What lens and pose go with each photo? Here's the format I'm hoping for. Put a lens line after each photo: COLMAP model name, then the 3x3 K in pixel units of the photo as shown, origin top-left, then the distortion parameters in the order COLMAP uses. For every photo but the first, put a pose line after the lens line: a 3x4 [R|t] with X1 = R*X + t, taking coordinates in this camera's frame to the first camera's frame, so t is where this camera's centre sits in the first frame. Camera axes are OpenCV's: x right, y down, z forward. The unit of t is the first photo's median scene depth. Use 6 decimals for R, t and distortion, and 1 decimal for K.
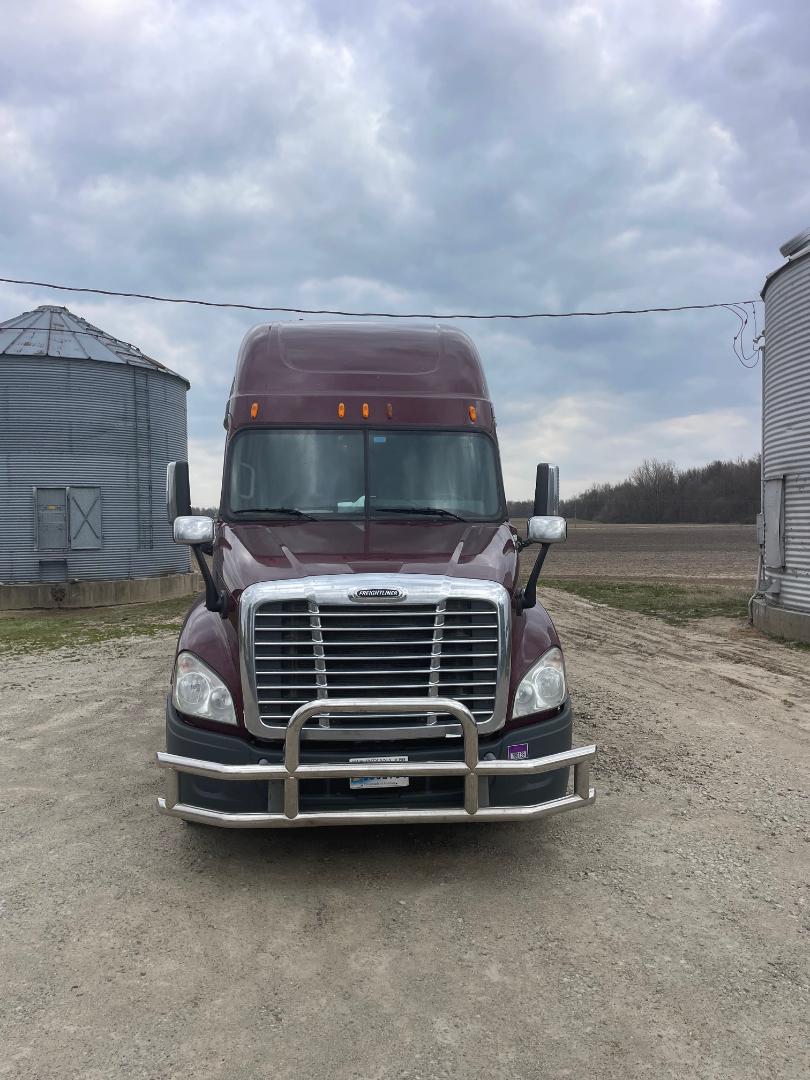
lens RADIAL K [[811.9, 0, 413.8], [0, 811.9, 535.0], [0, 0, 1]] dist [0.086321, -0.119792]
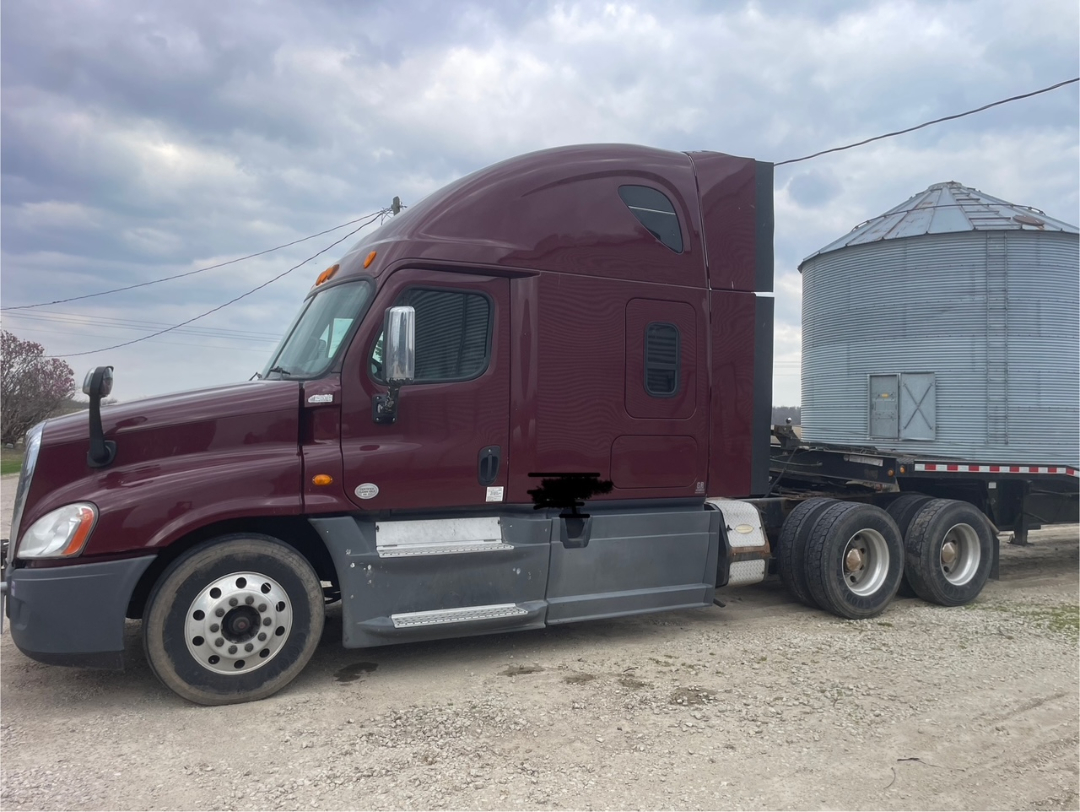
lens RADIAL K [[811.9, 0, 540.0], [0, 811.9, 406.0], [0, 0, 1]] dist [0.086321, -0.119792]
pose [[0.397398, 0.005215, -0.917631, 0.280856], [-0.036891, 0.999266, -0.010298, 0.004277], [0.916904, 0.037945, 0.397299, 0.246450]]
